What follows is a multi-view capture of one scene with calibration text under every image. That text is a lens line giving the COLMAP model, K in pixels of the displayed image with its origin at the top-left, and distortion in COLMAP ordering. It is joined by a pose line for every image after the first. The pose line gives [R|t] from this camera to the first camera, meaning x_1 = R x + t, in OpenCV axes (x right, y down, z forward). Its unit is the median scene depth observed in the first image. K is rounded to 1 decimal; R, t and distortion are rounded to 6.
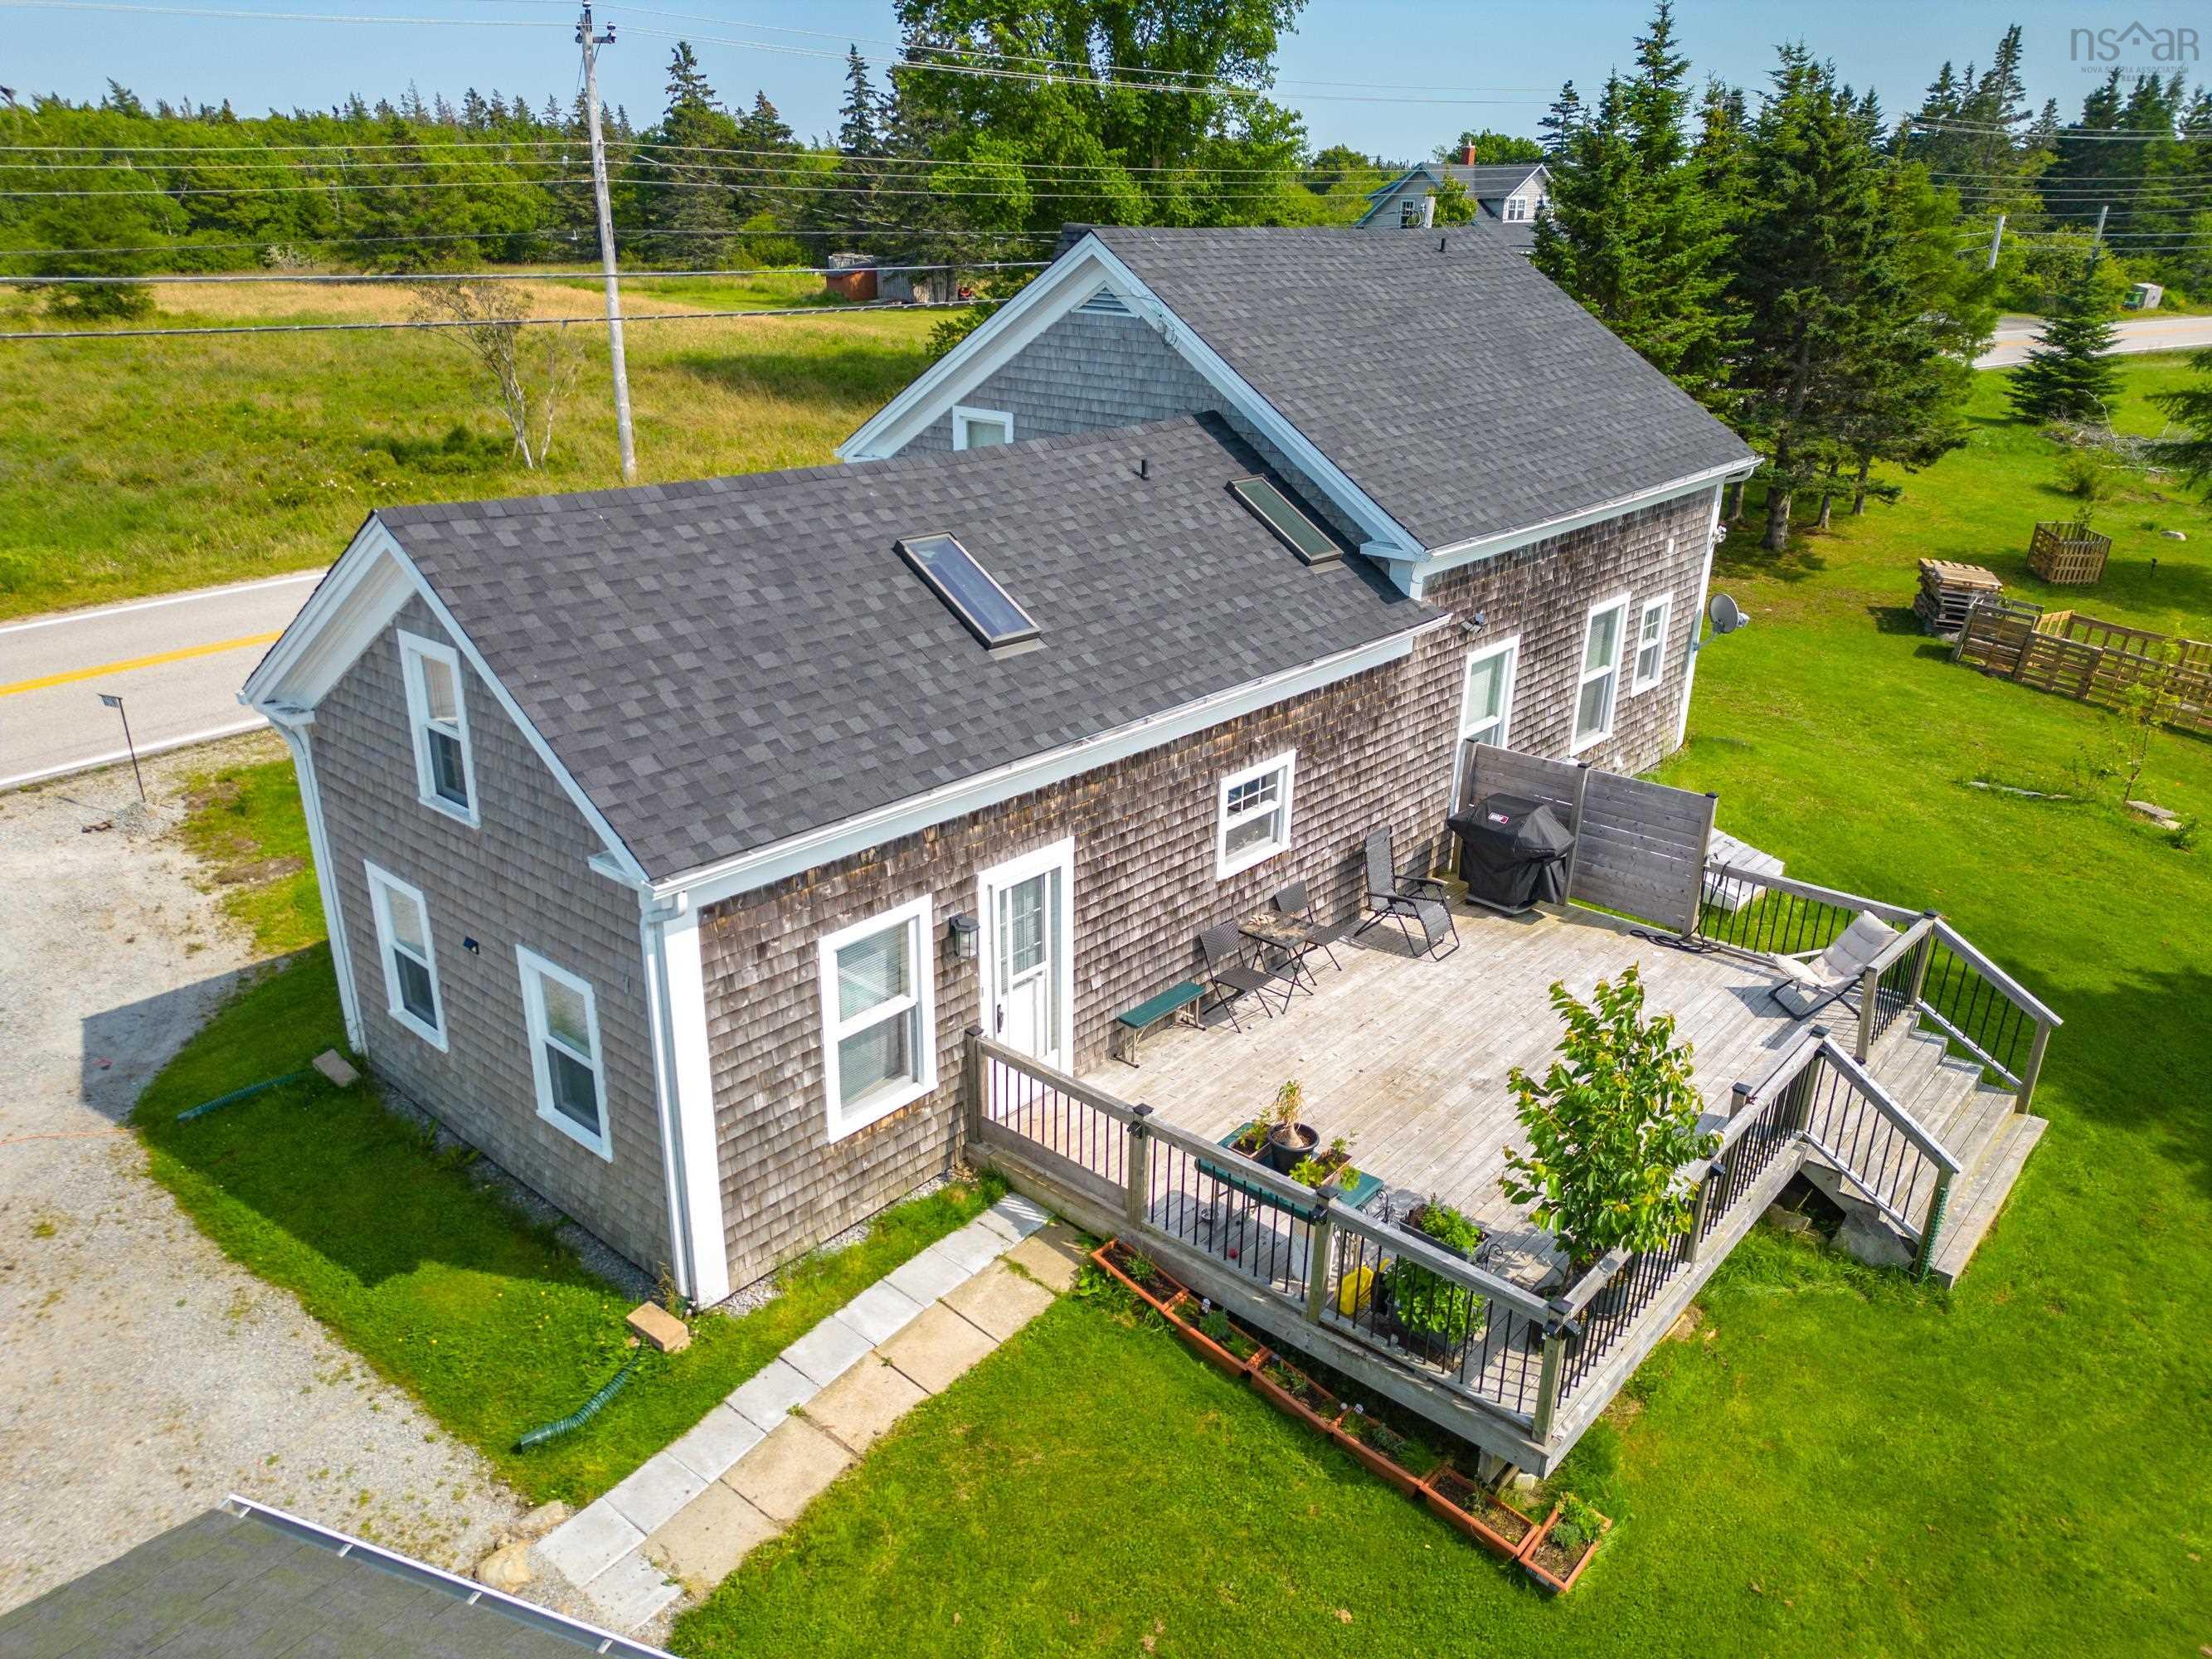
lens RADIAL K [[1560.9, 0, 1106.0], [0, 1560.9, 829.5], [0, 0, 1]] dist [0.075440, -0.063725]
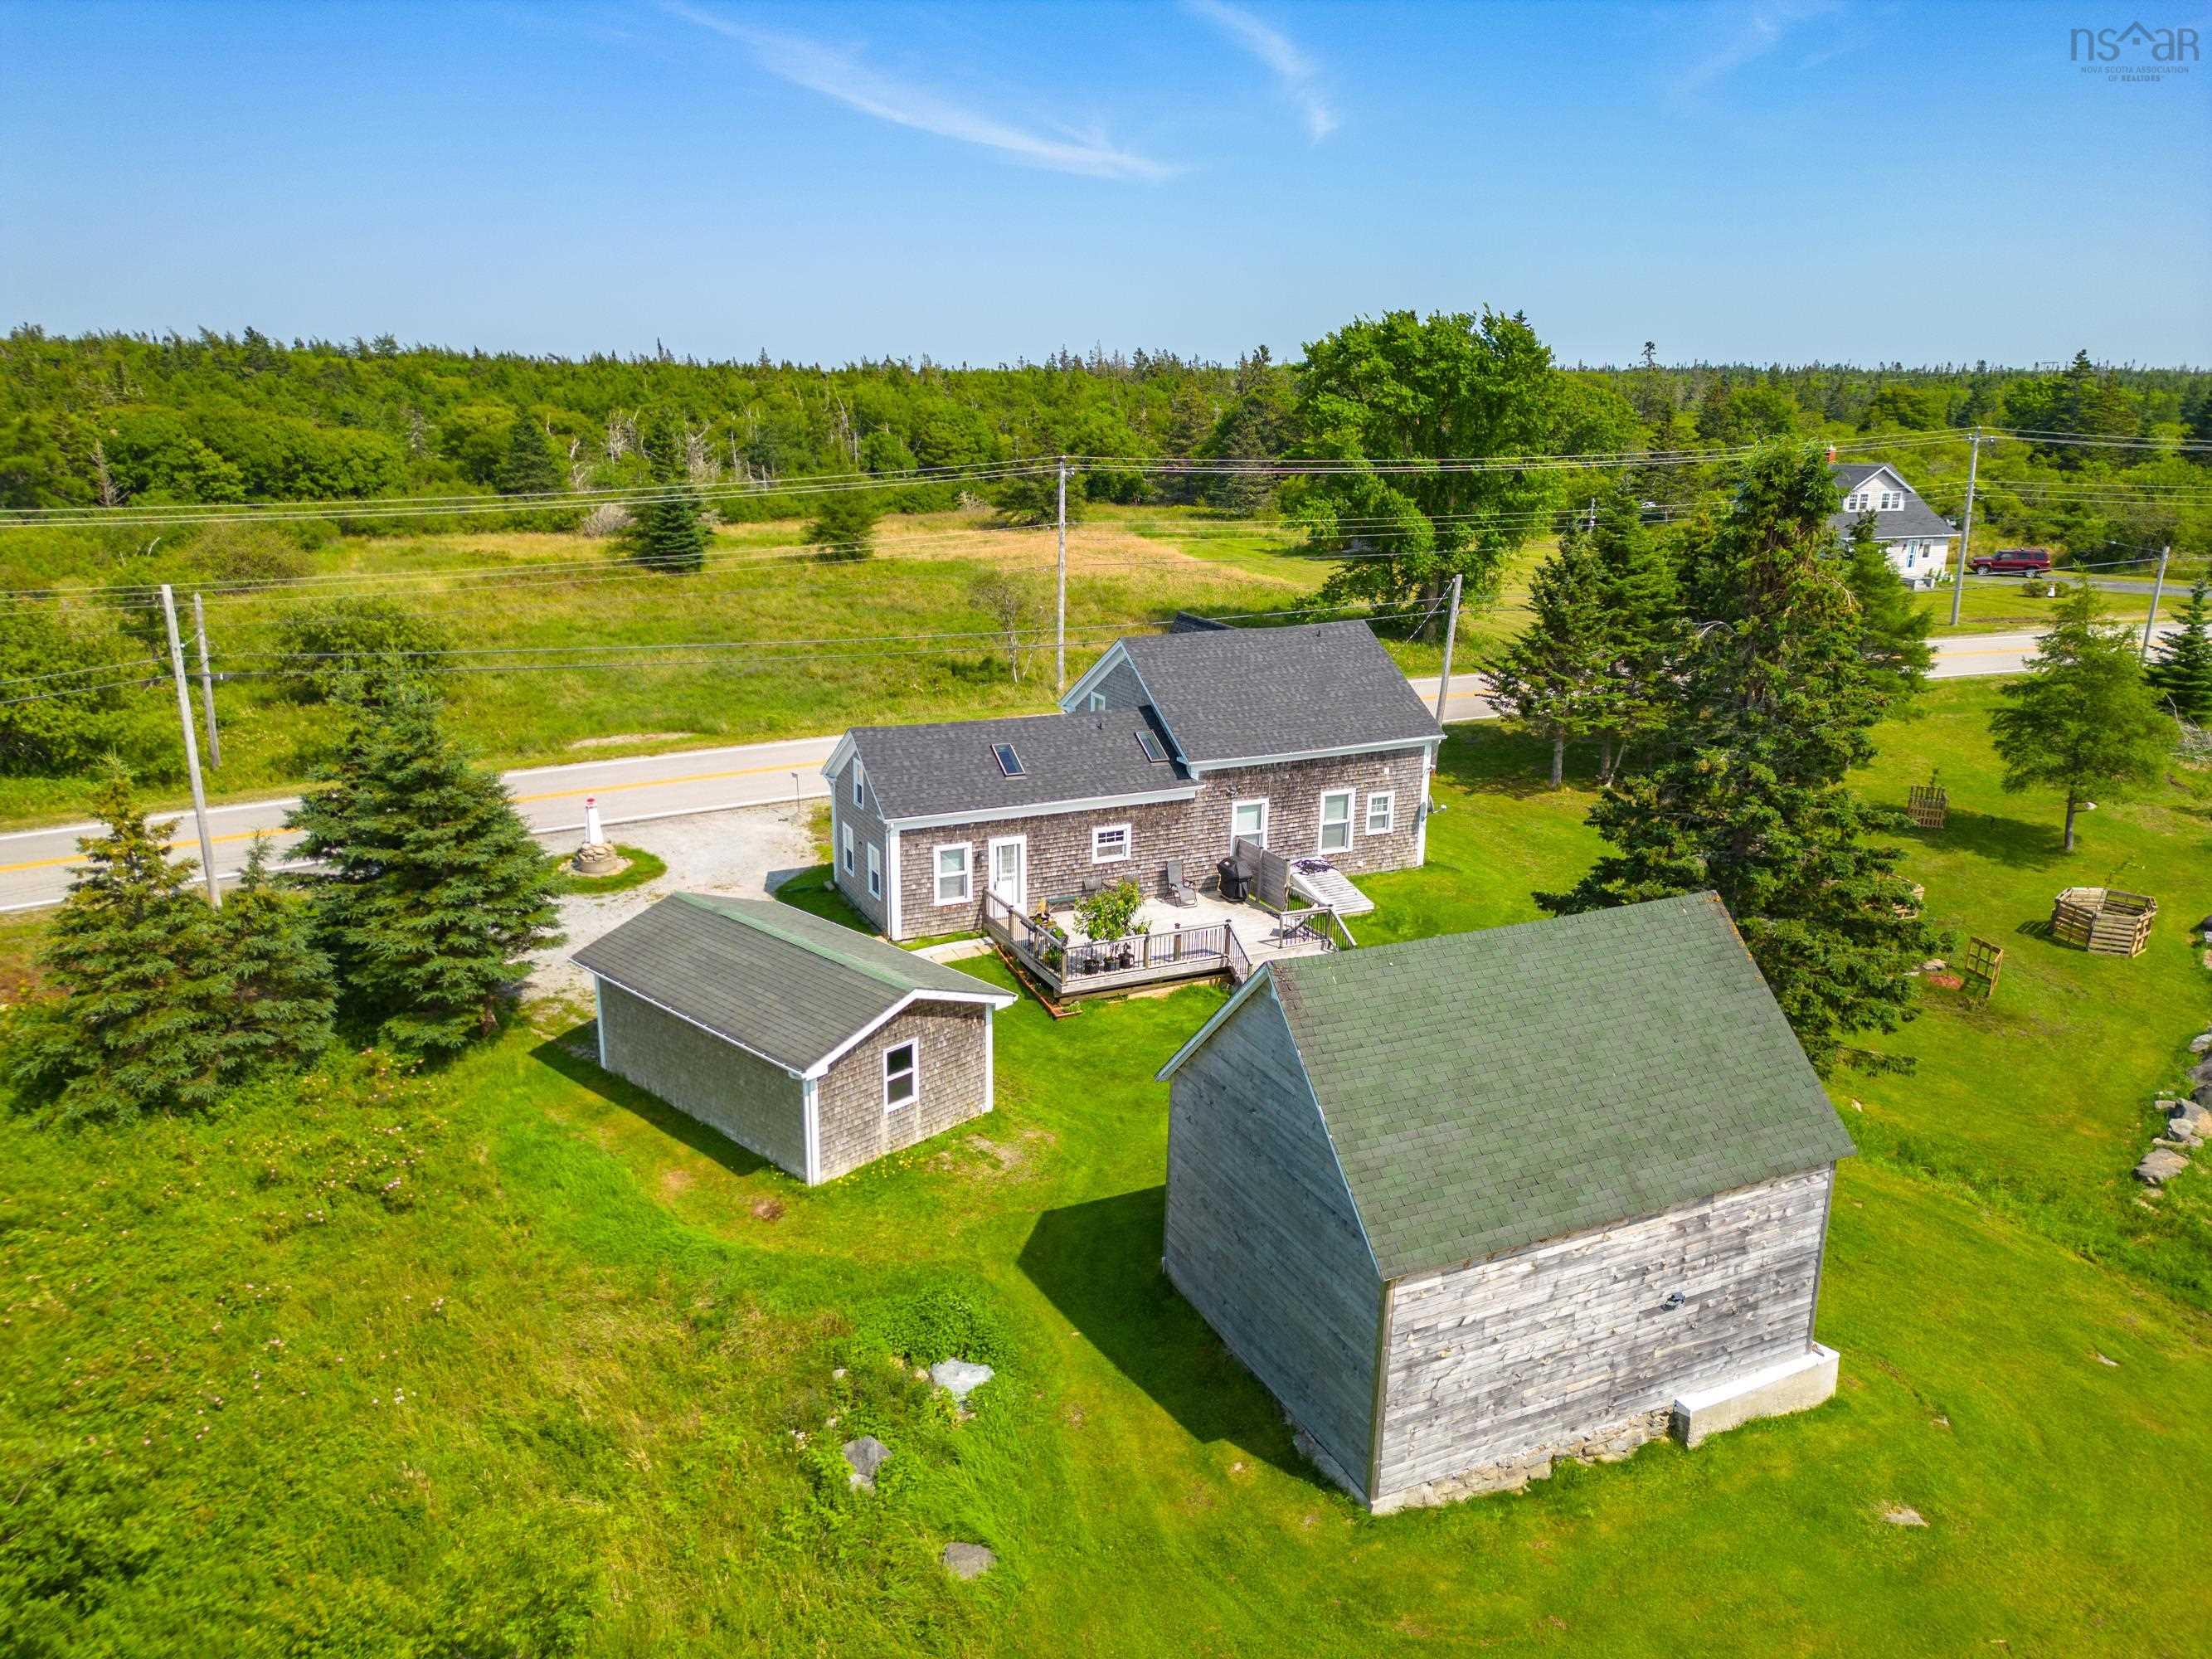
lens RADIAL K [[1560.9, 0, 1106.0], [0, 1560.9, 829.5], [0, 0, 1]] dist [0.075440, -0.063725]
pose [[0.923480, 0.102540, -0.369688, 1.179148], [-0.141870, 0.986587, -0.080744, 0.203875], [0.356450, 0.127013, 0.925641, -1.741001]]
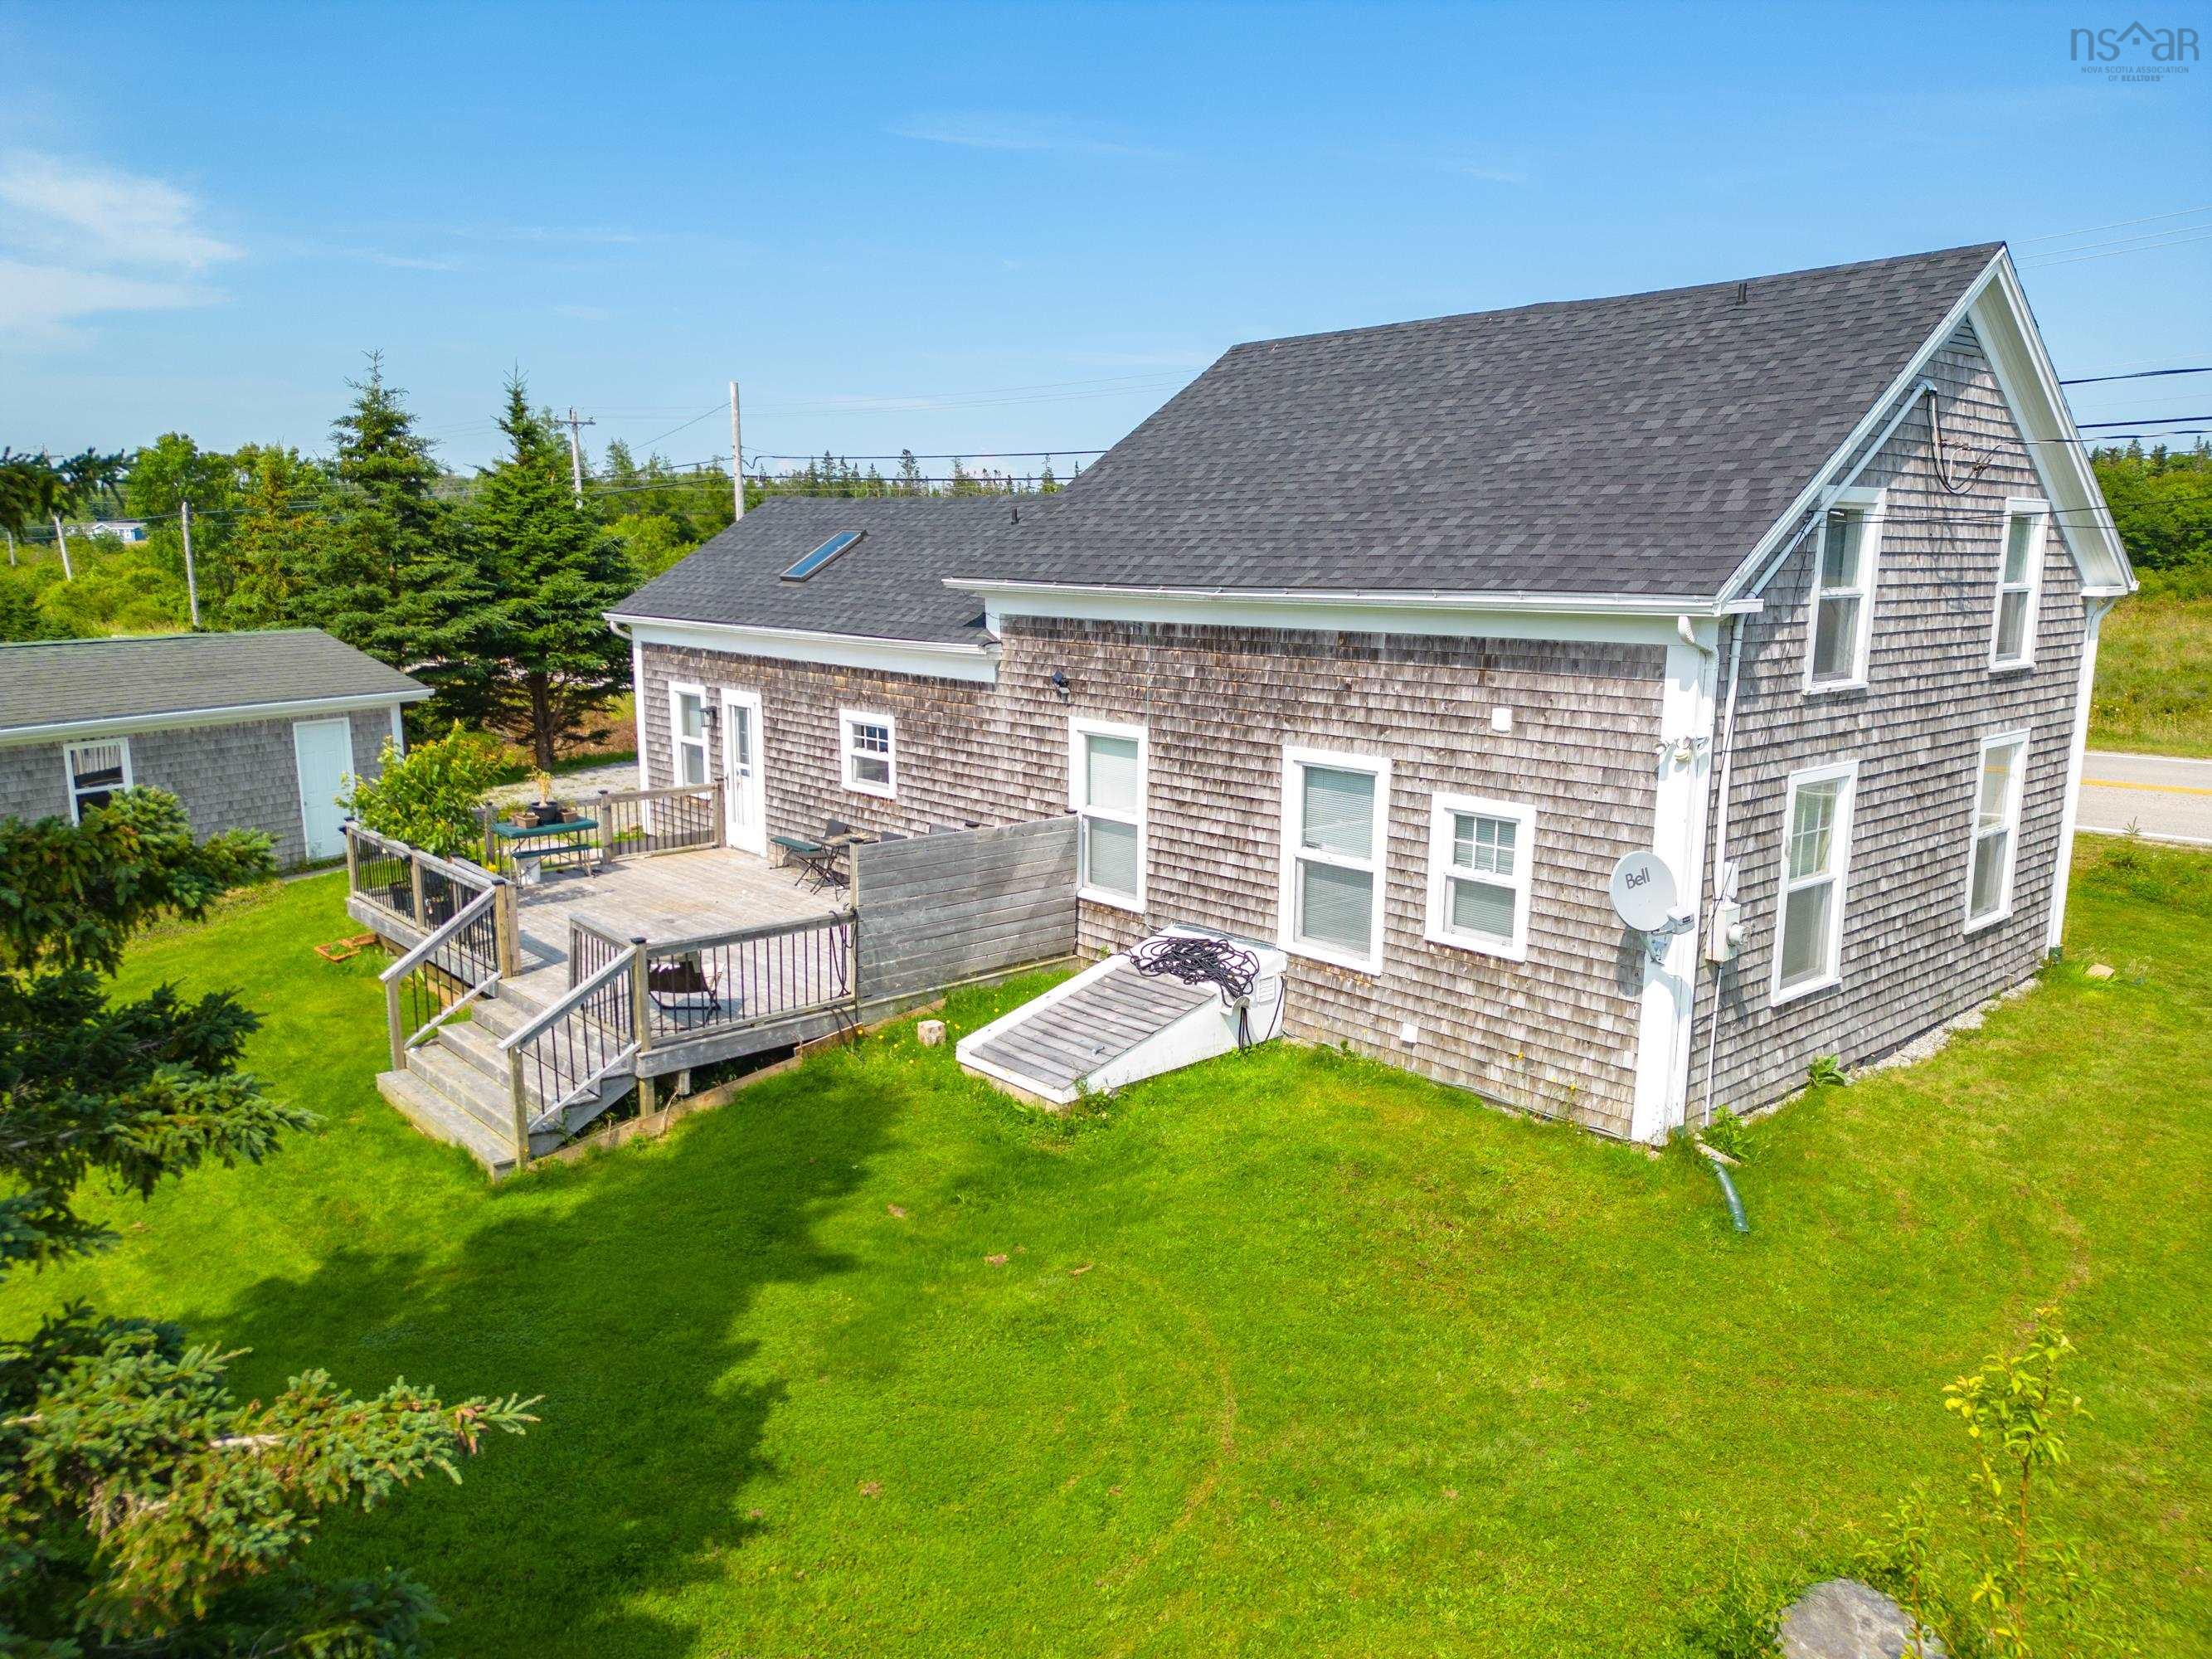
lens RADIAL K [[1560.9, 0, 1106.0], [0, 1560.9, 829.5], [0, 0, 1]] dist [0.075440, -0.063725]
pose [[-0.126726, 0.156159, -0.979569, 1.393499], [-0.375306, 0.906569, 0.193075, -0.285561], [0.918197, 0.392106, -0.056278, 1.297114]]
